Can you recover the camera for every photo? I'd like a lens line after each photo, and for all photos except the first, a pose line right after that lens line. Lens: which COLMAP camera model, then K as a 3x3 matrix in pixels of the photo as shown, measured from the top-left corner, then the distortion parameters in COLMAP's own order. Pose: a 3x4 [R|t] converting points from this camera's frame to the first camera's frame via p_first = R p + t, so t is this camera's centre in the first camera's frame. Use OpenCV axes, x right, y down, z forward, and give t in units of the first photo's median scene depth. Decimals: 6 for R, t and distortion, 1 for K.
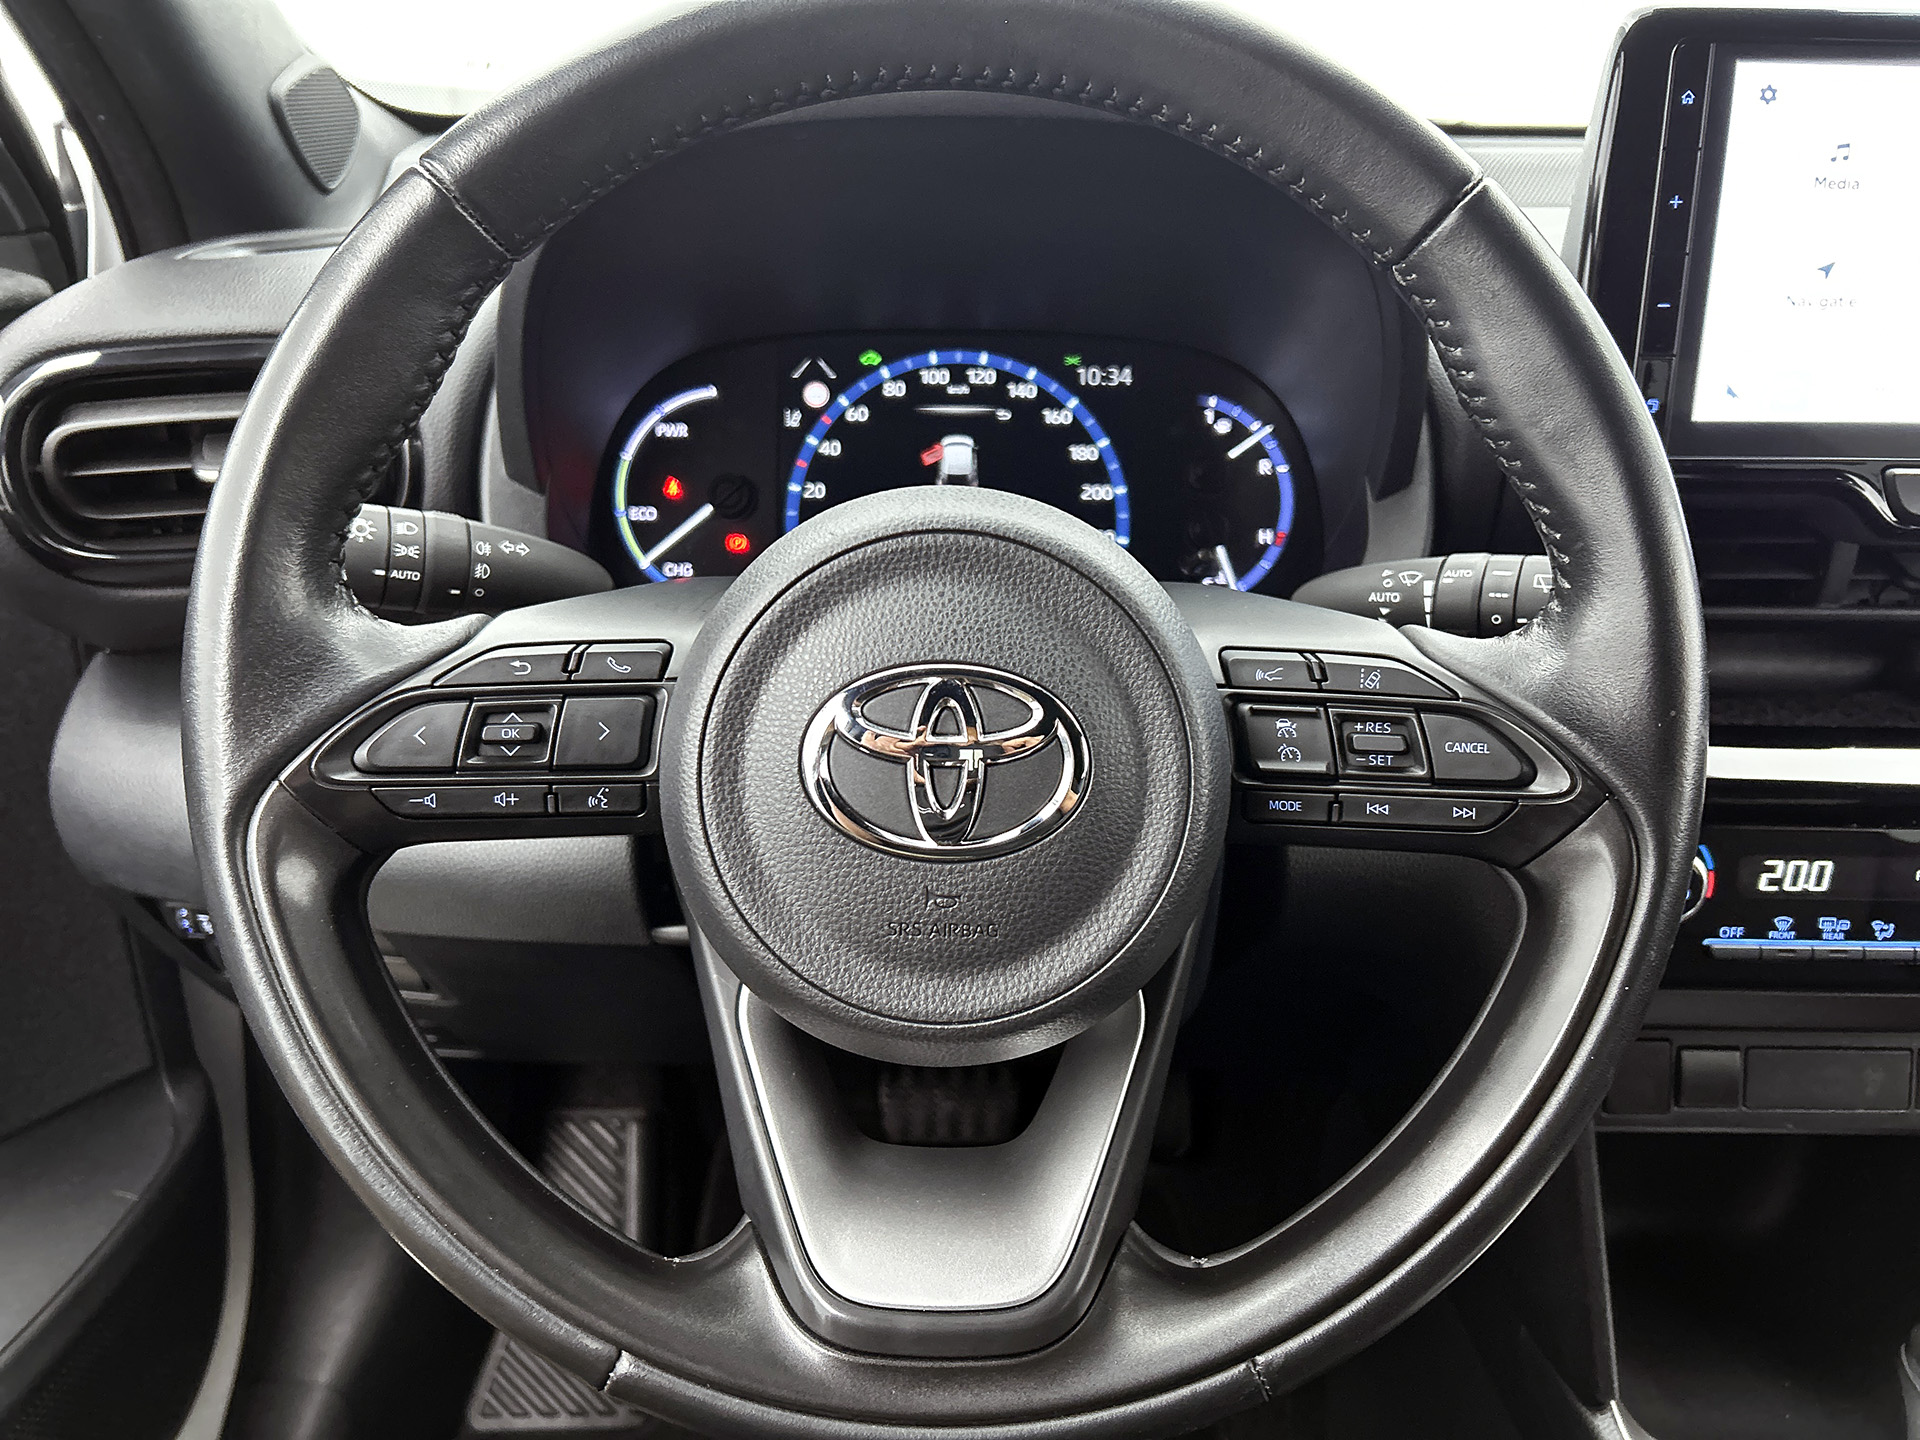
lens RADIAL K [[1465.4, 0, 953.7], [0, 1465.4, 723.2], [0, 0, 1]] dist [0.057370, -0.072529]
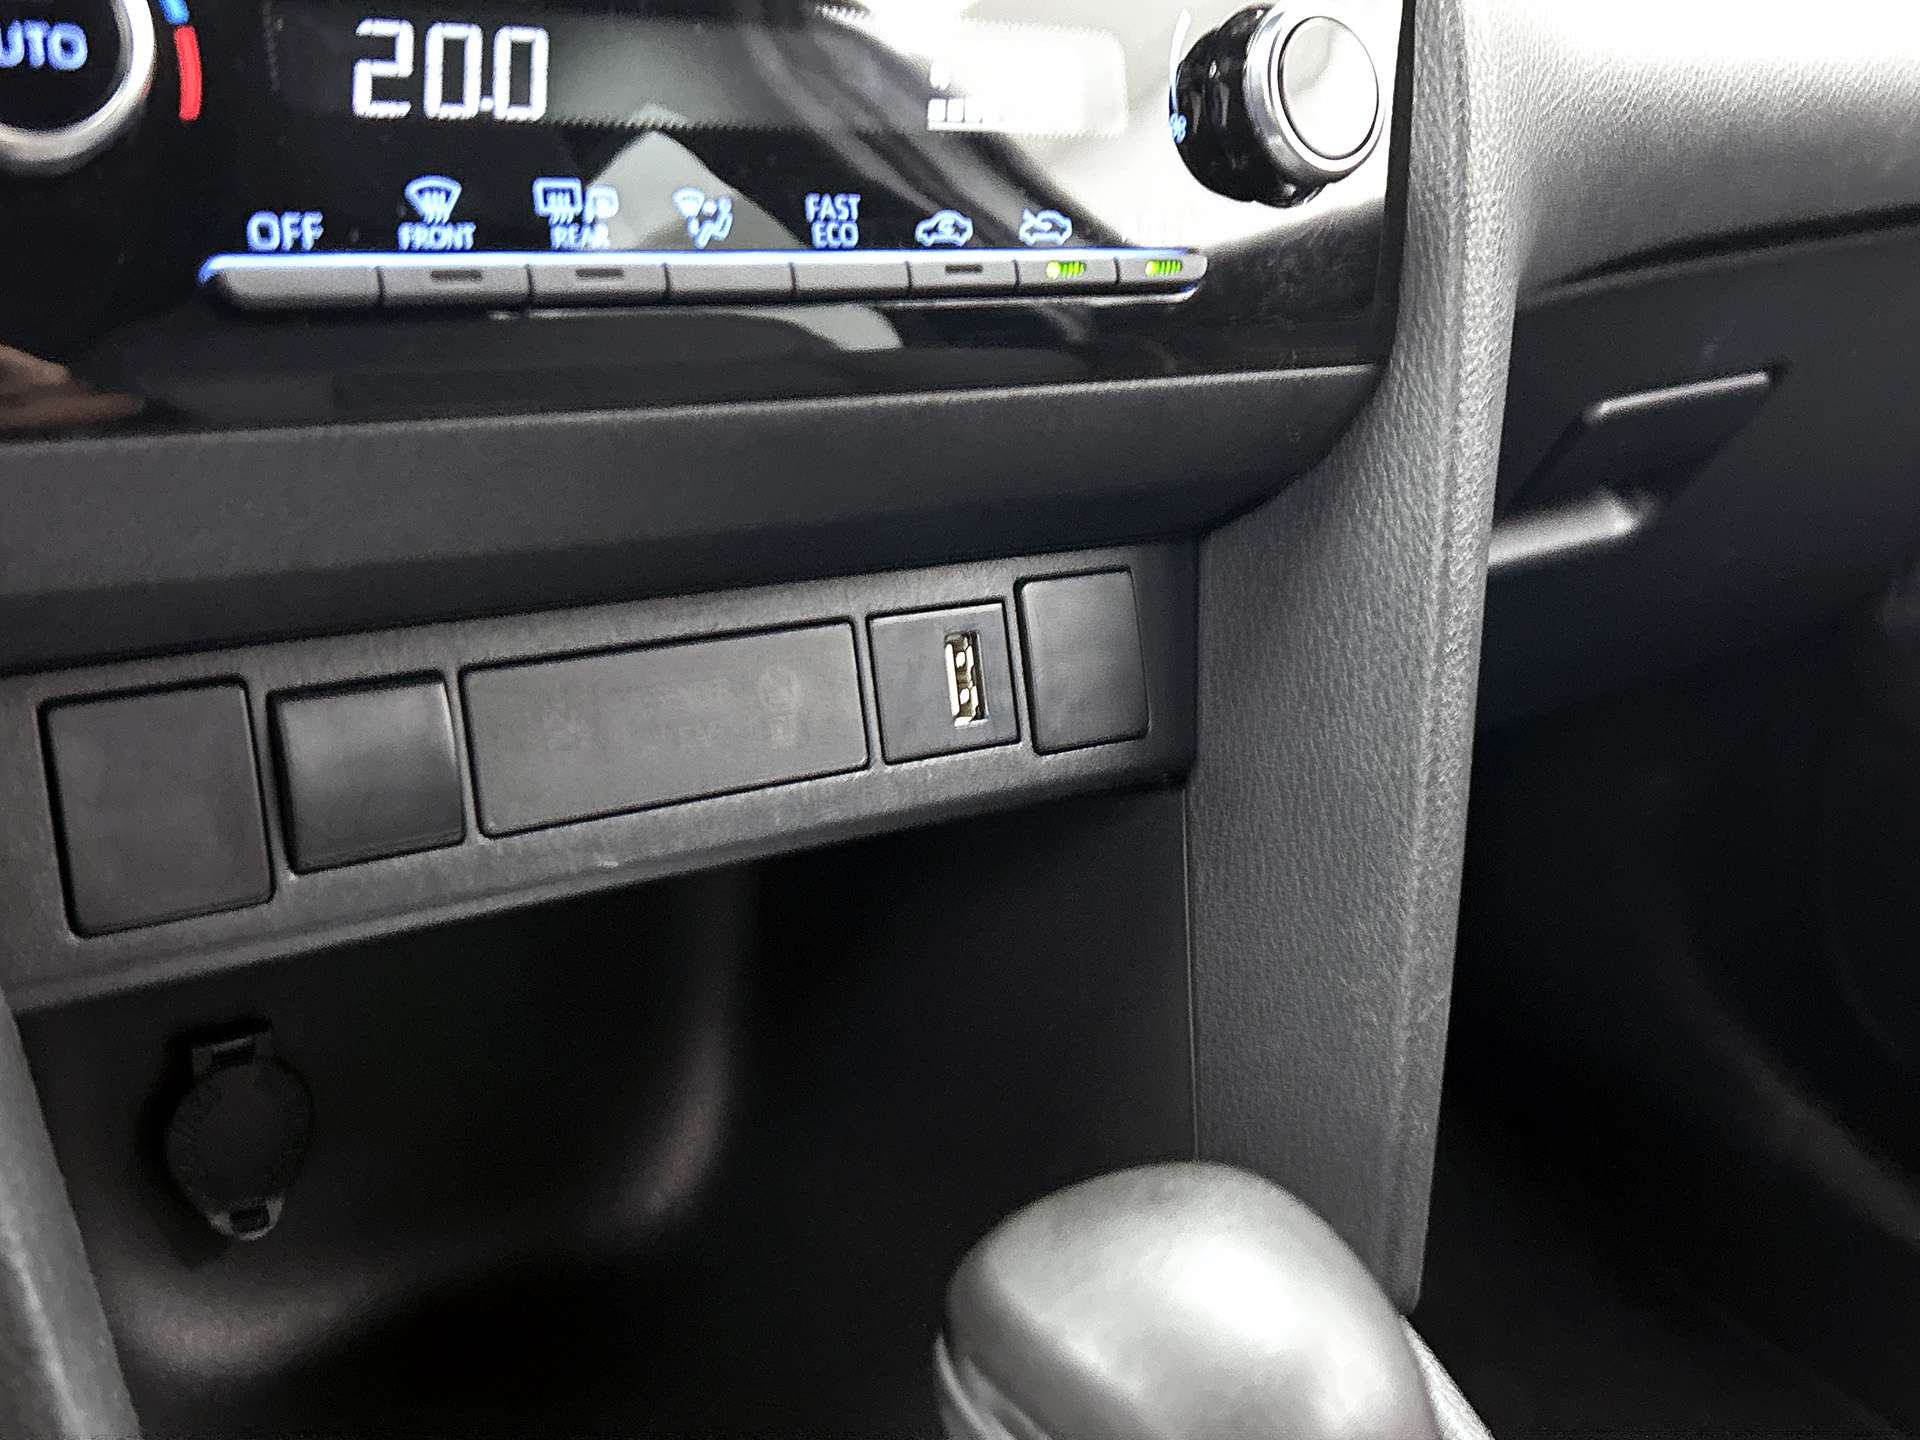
lens RADIAL K [[2098.8, 0, 945.3], [0, 2098.8, 704.7], [0, 0, 1]] dist [0.064715, 0.000000]
pose [[0.815001, -0.151620, 0.559272, 0.369412], [0.160455, 0.986471, 0.033610, 0.245988], [-0.556801, 0.062346, 0.828303, 0.549875]]
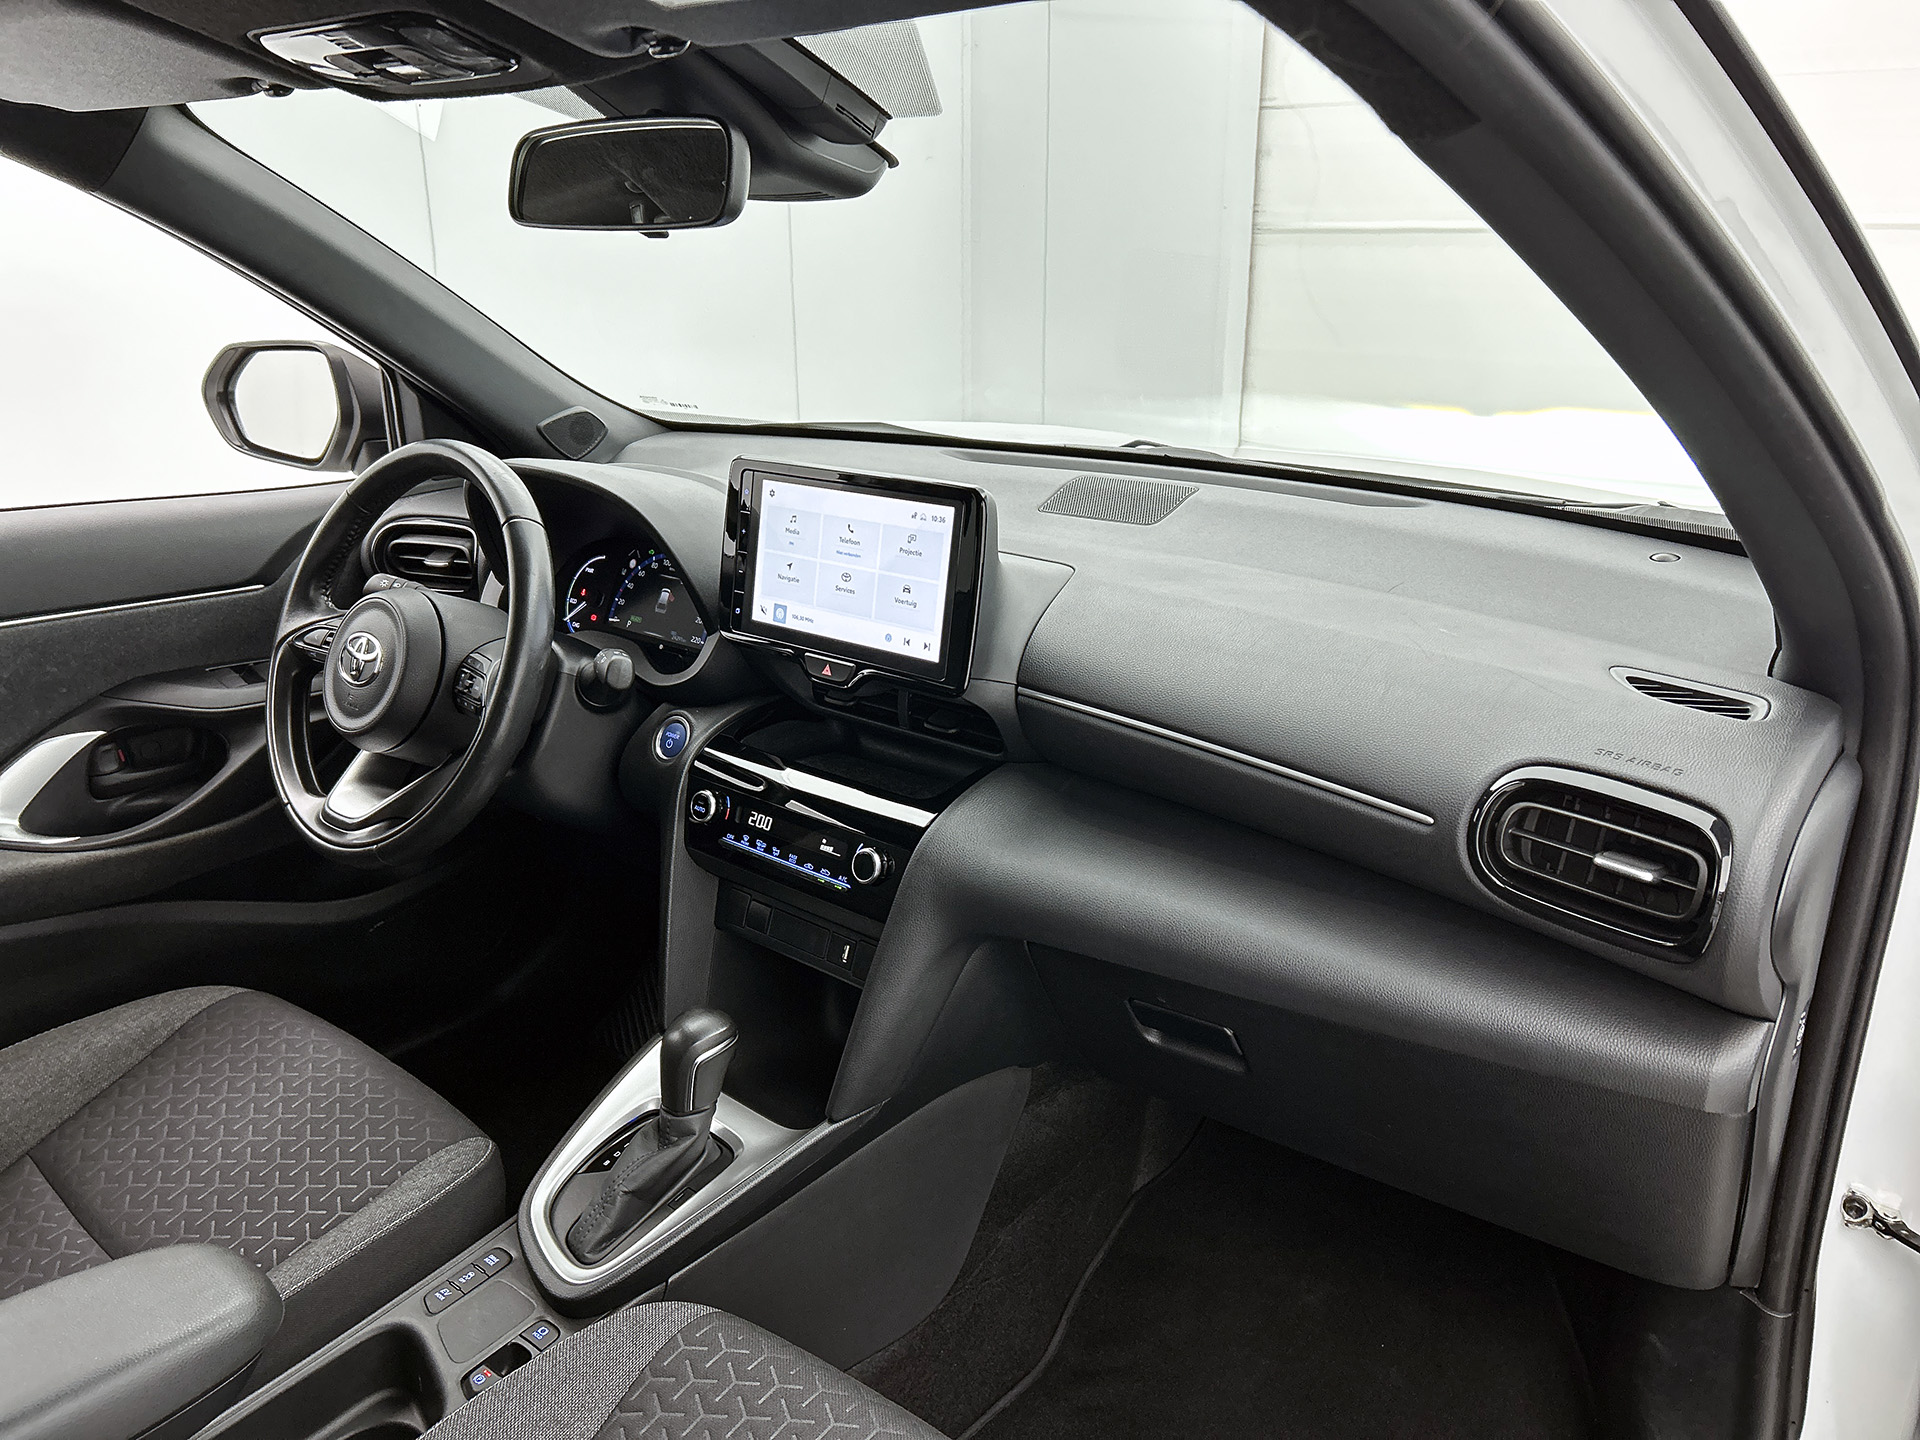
lens RADIAL K [[1465.4, 0, 962.1], [0, 1465.4, 709.1], [0, 0, 1]] dist [0.057370, -0.072529]
pose [[0.764906, 0.186331, -0.616603, 2.169684], [-0.246220, 0.969132, -0.012578, -0.112407], [0.595226, 0.161441, 0.787174, -0.624186]]
